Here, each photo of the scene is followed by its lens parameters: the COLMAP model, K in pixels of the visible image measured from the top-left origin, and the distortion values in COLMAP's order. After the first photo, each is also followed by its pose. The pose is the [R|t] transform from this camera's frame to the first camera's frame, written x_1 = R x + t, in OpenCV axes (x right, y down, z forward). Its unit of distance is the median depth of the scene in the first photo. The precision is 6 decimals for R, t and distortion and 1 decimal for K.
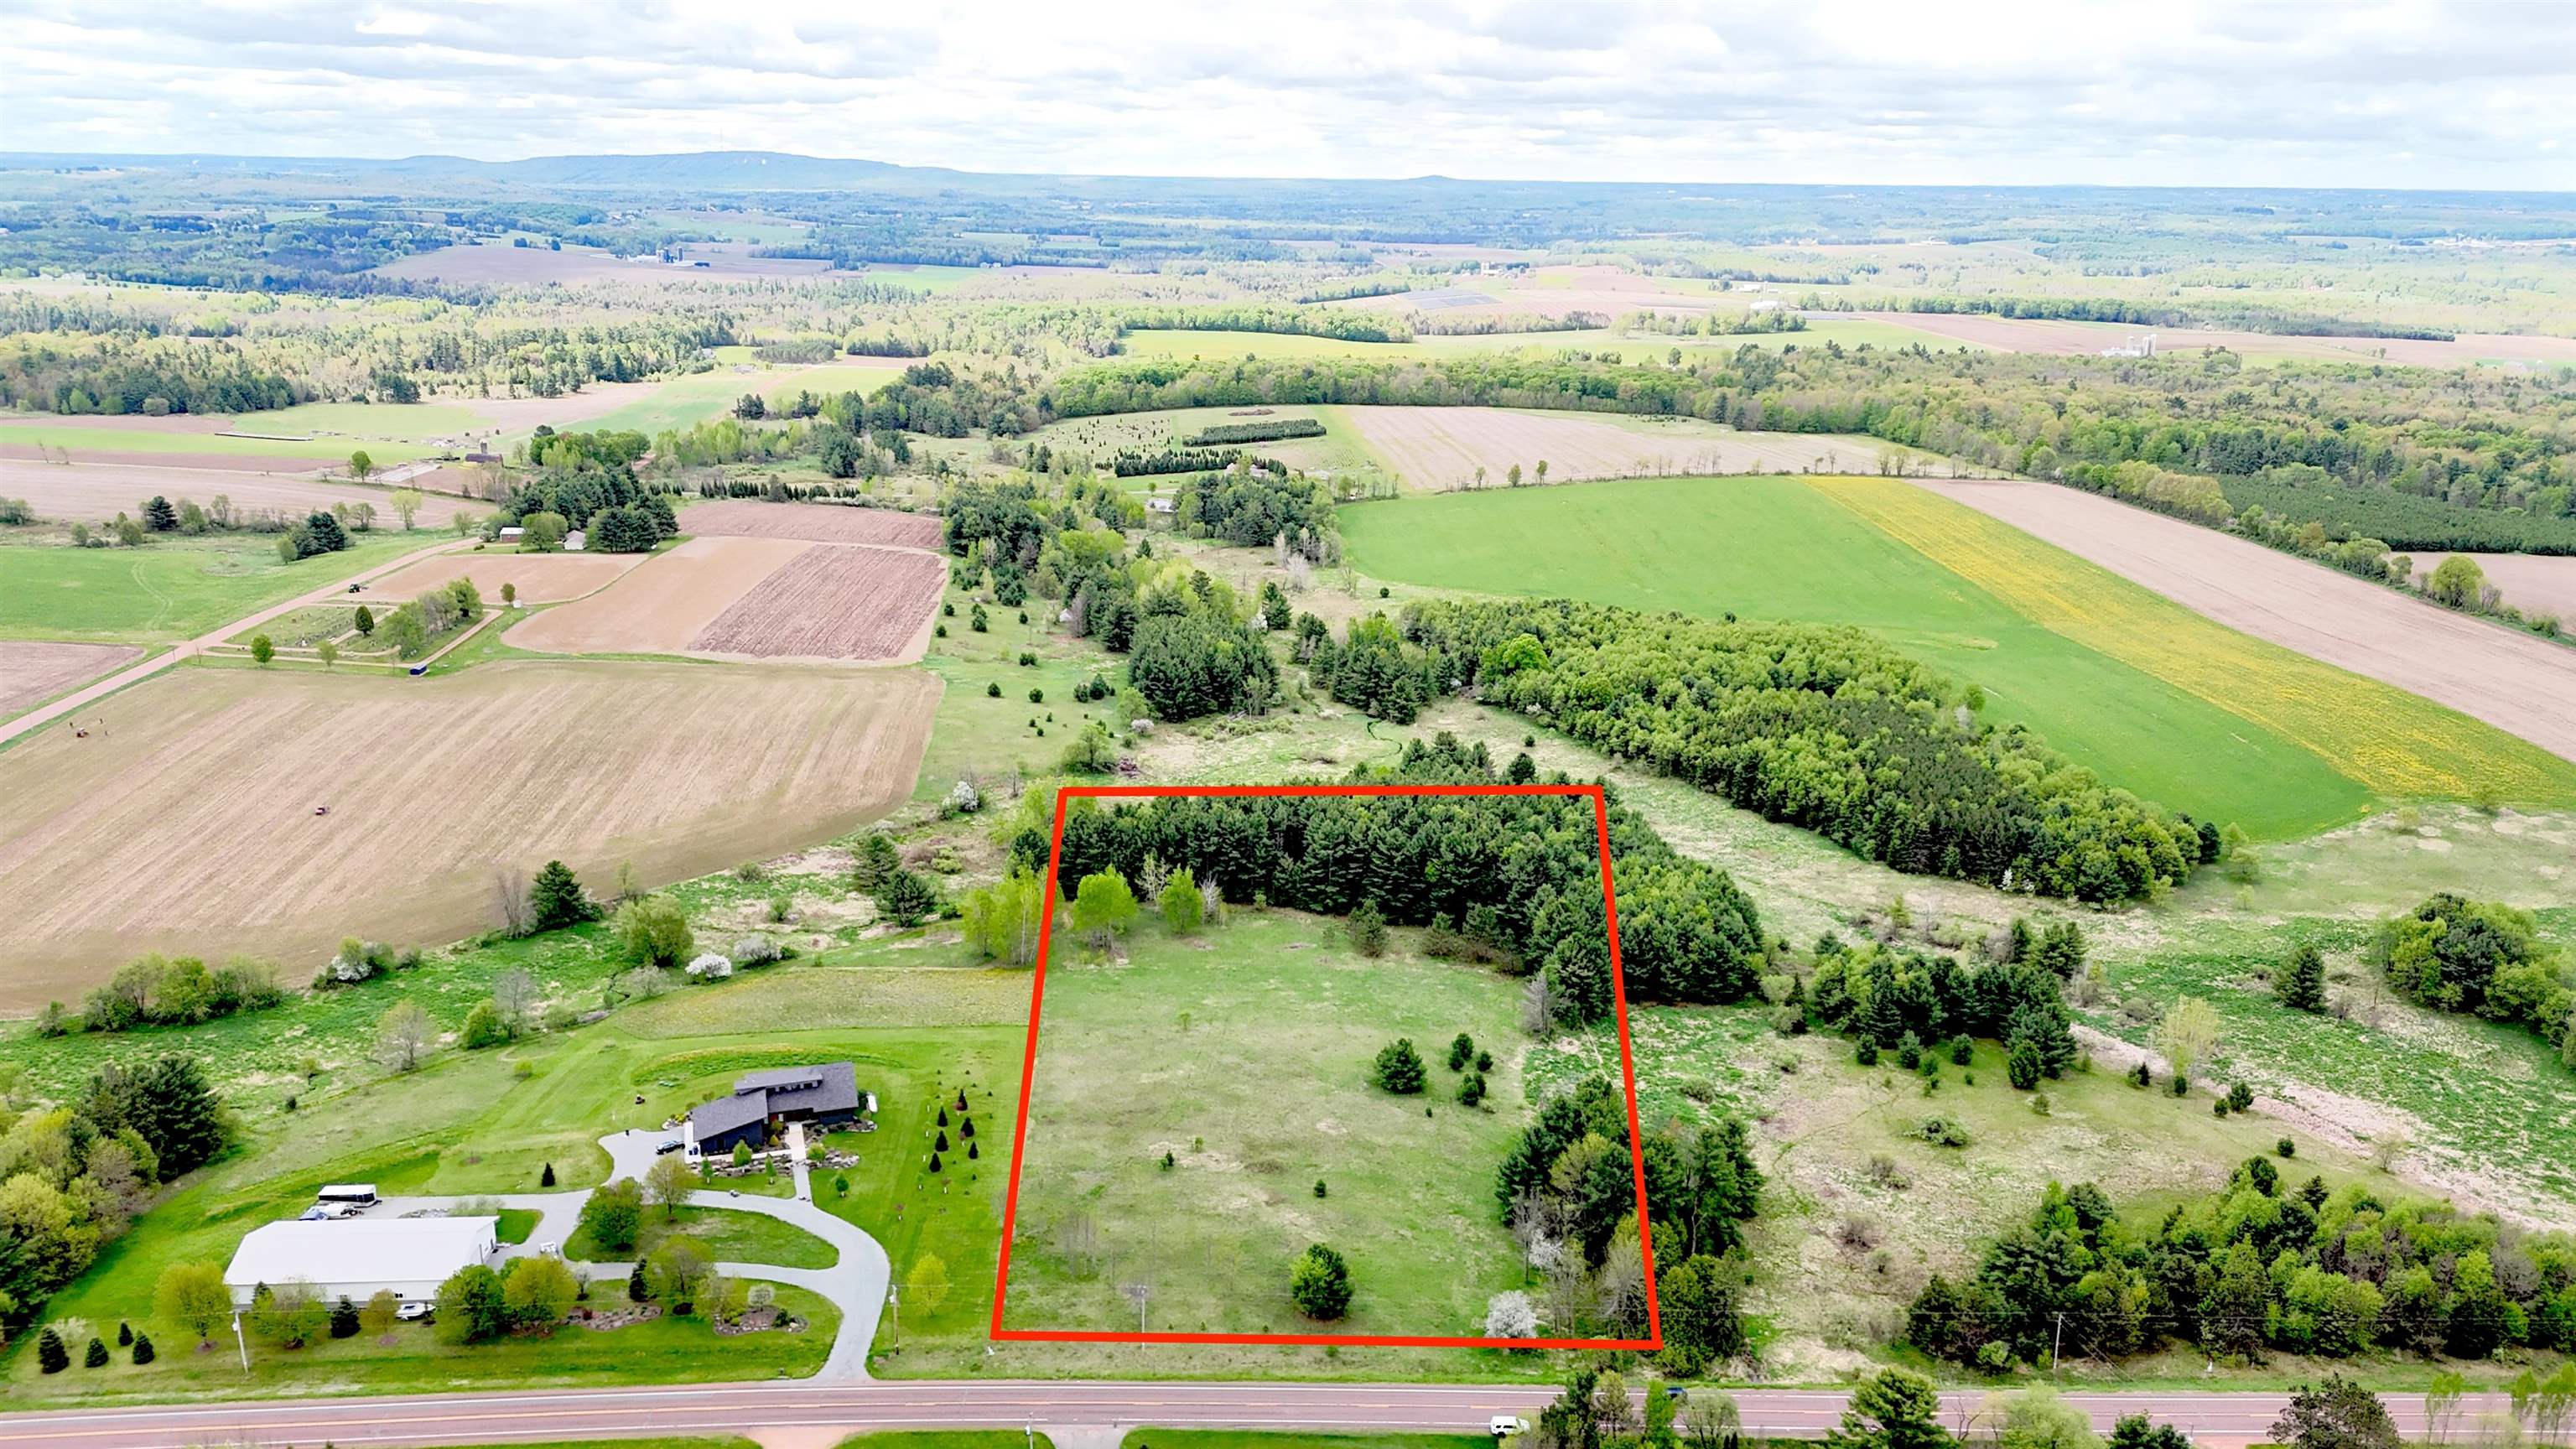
lens RADIAL K [[1880.2, 0, 1288.0], [0, 1880.2, 724.5], [0, 0, 1]] dist [0.098312, -0.104338]
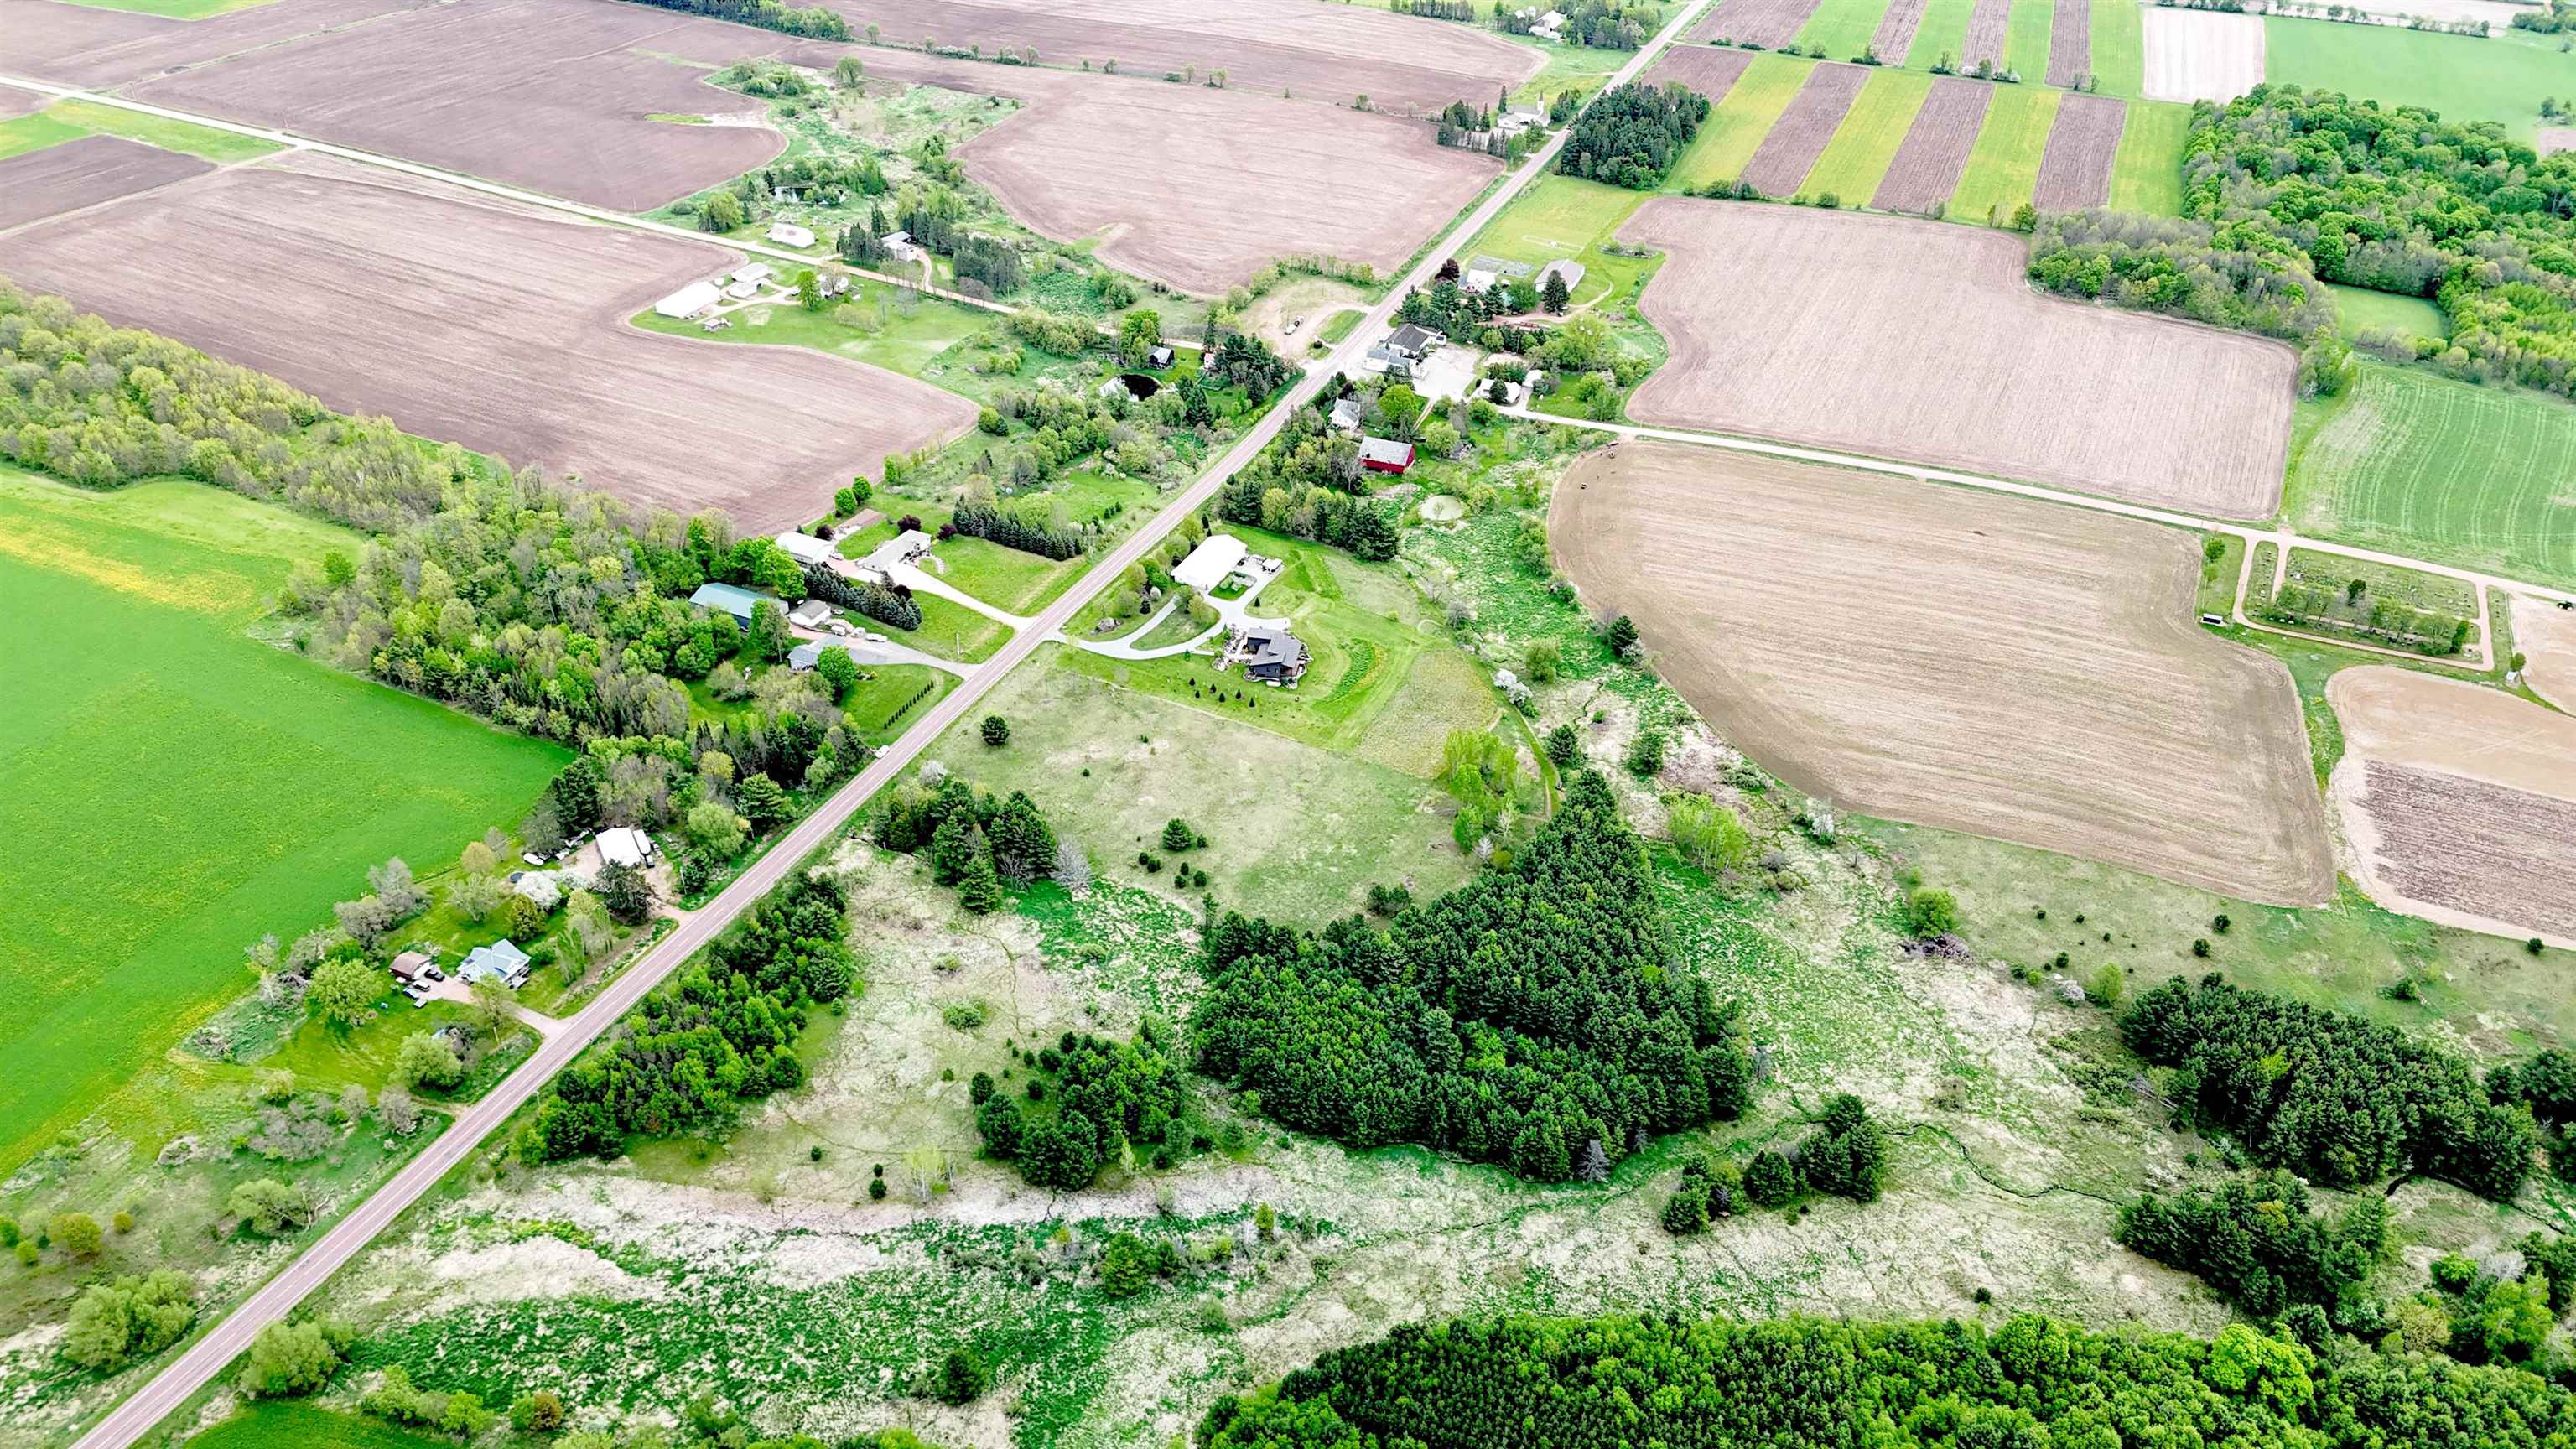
lens RADIAL K [[1880.2, 0, 1288.0], [0, 1880.2, 724.5], [0, 0, 1]] dist [0.098312, -0.104338]
pose [[-0.448210, 0.463186, -0.764569, 0.988667], [-0.276119, 0.741734, 0.611220, -0.742519], [0.850215, 0.485067, -0.204558, 1.095073]]
